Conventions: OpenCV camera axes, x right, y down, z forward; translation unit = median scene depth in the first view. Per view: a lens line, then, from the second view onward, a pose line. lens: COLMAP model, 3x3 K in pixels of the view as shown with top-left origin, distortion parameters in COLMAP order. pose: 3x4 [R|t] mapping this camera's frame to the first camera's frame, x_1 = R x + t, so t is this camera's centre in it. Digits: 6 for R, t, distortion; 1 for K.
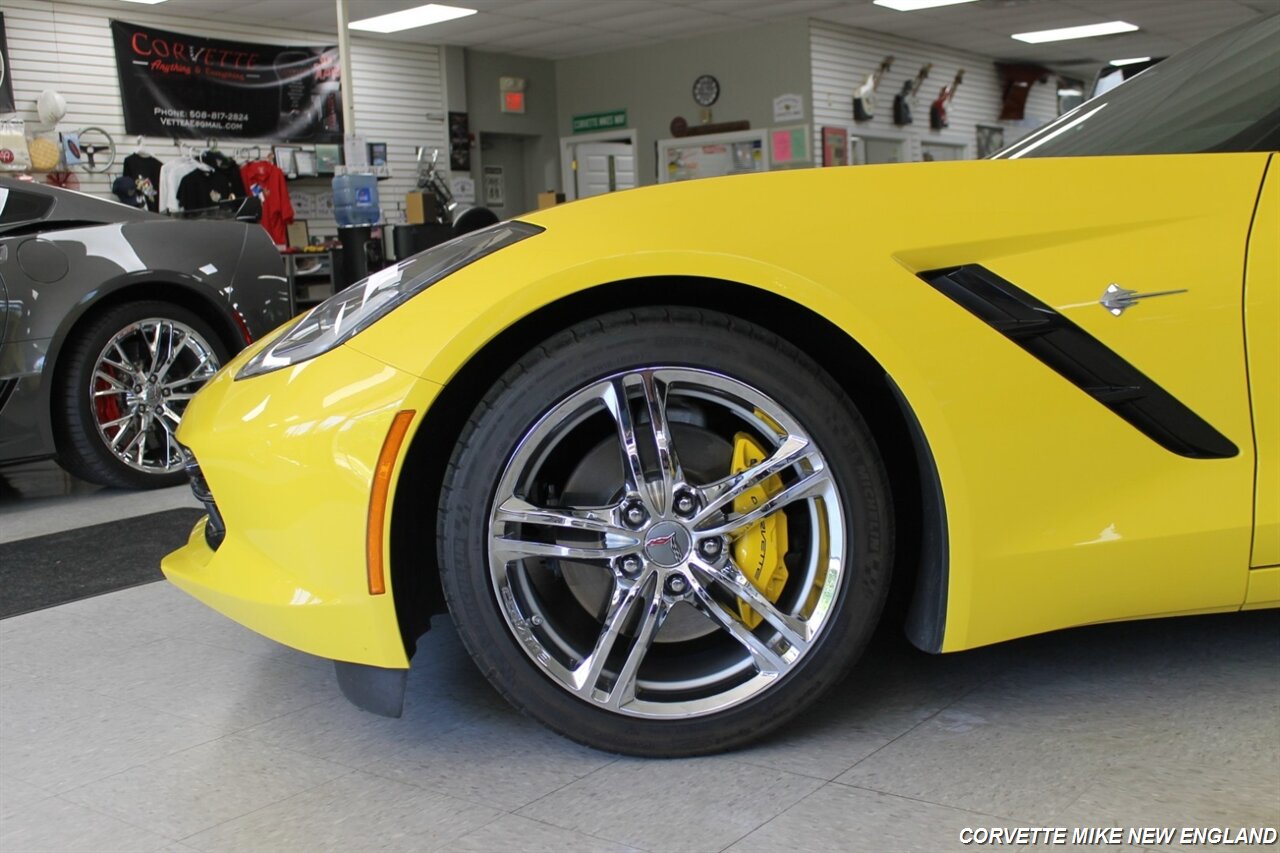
lens RADIAL K [[1403.5, 0, 642.4], [0, 1403.5, 434.1], [0, 0, 1]] dist [-0.100591, 0.128349]
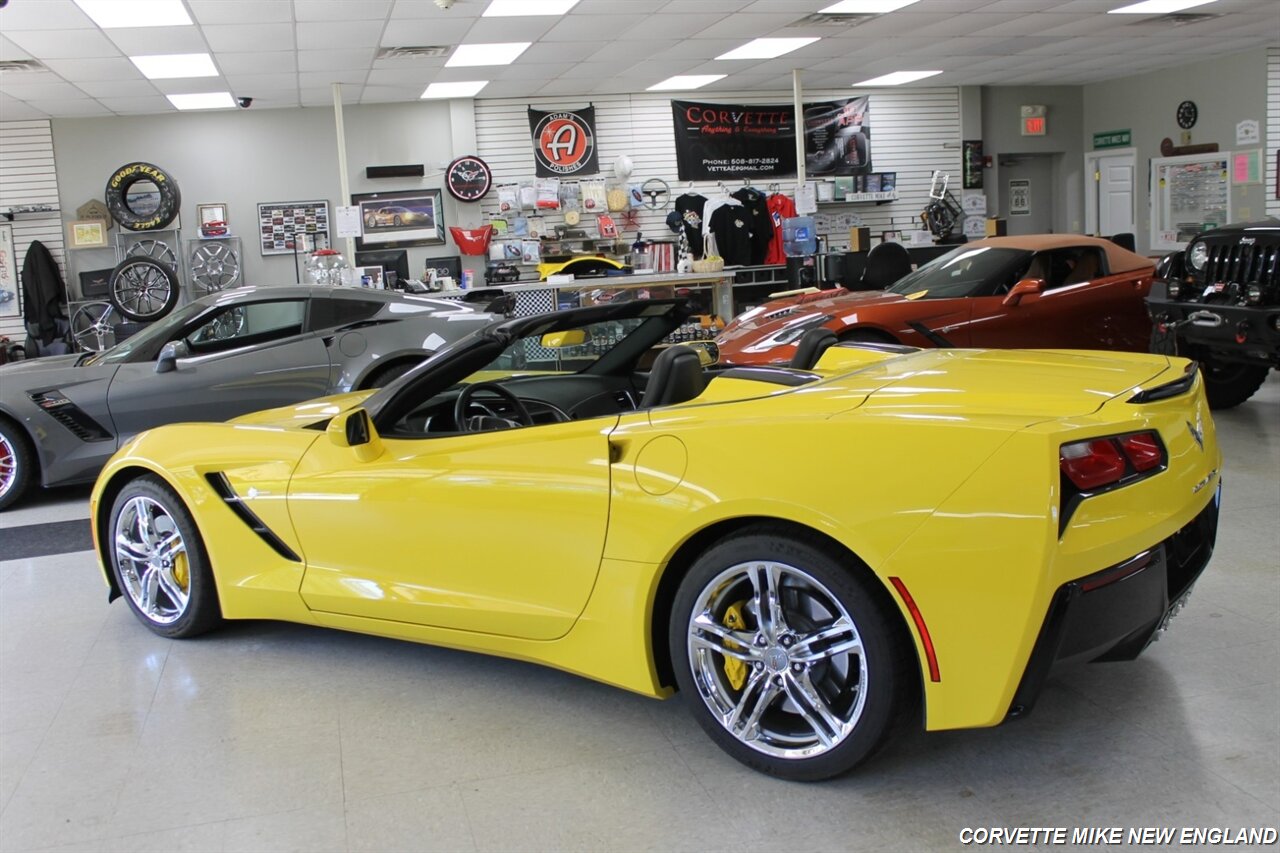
lens RADIAL K [[1261.3, 0, 640.0], [0, 1261.3, 426.5], [0, 0, 1]] dist [-0.133313, 0.125187]
pose [[0.803412, 0.096060, -0.587624, 0.331864], [-0.056716, 0.994759, 0.085072, -0.066409], [0.592716, -0.035020, 0.804650, -0.056008]]
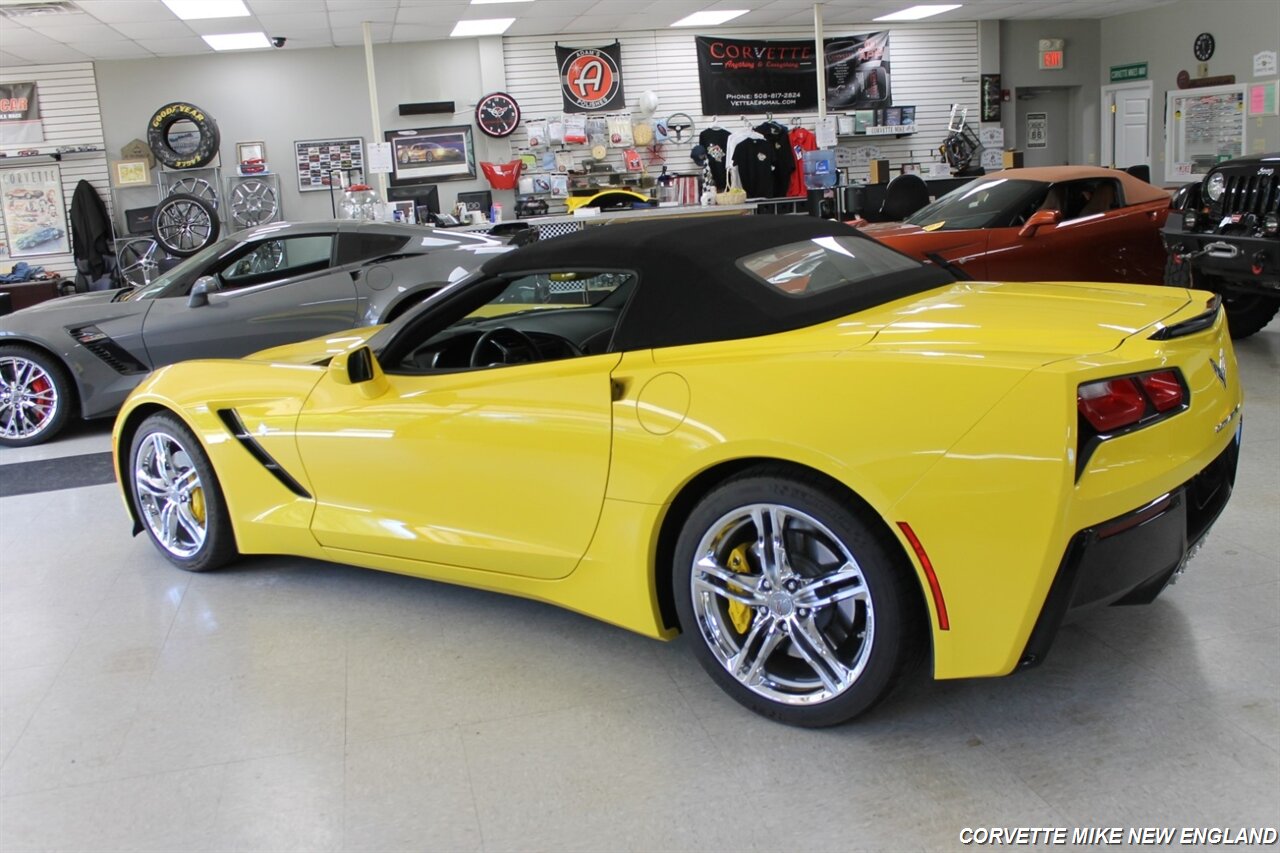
lens RADIAL K [[1192.7, 0, 640.0], [0, 1192.7, 426.5], [0, 0, 1]] dist [-0.143576, 0.134136]
pose [[0.787563, 0.131204, -0.602105, 0.323868], [-0.051078, 0.987608, 0.148397, -0.067324], [0.614114, -0.086118, 0.784505, -0.034895]]
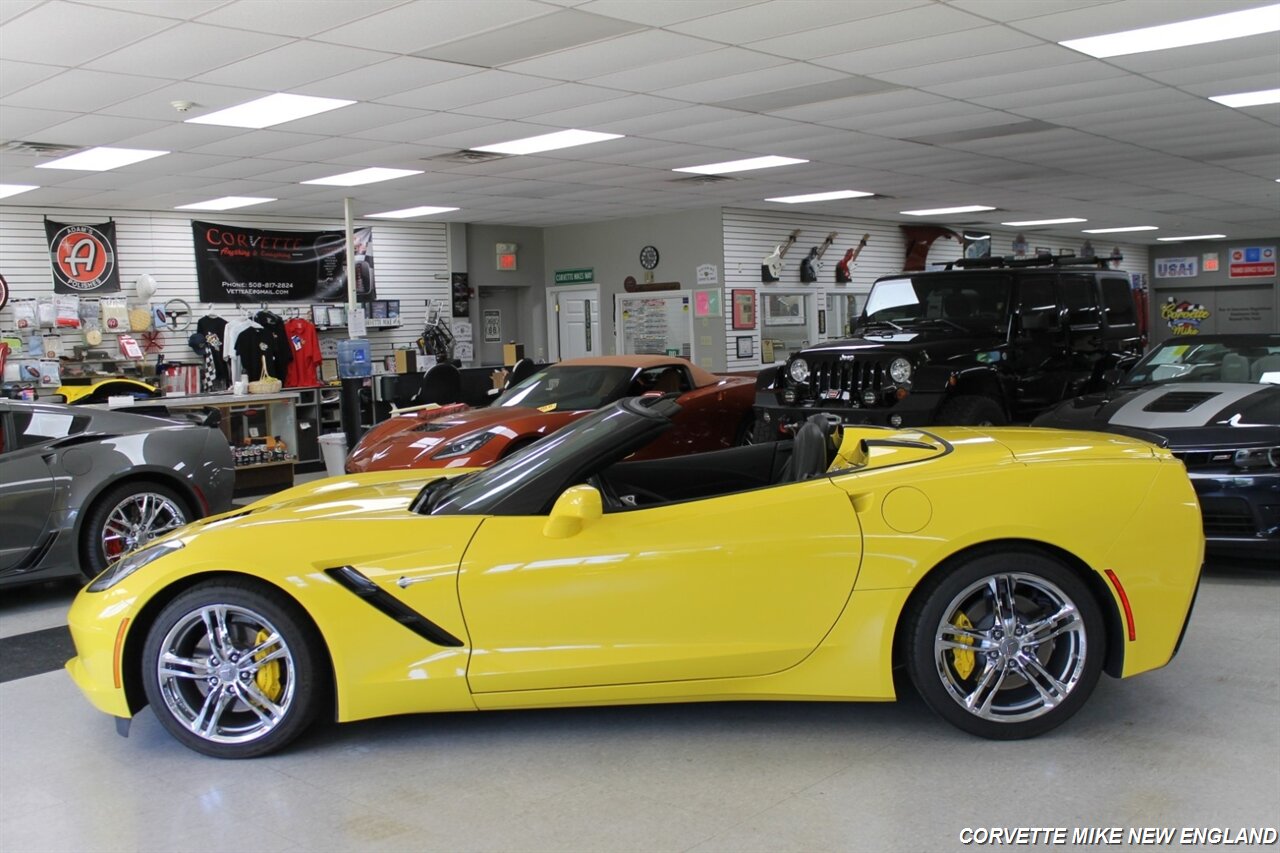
lens RADIAL K [[1261.3, 0, 640.0], [0, 1261.3, 426.5], [0, 0, 1]] dist [-0.133313, 0.125187]
pose [[0.997504, 0.018537, -0.068134, 0.135324], [-0.021611, 0.998769, -0.044652, -0.042229], [0.067222, 0.046013, 0.996676, -0.178619]]
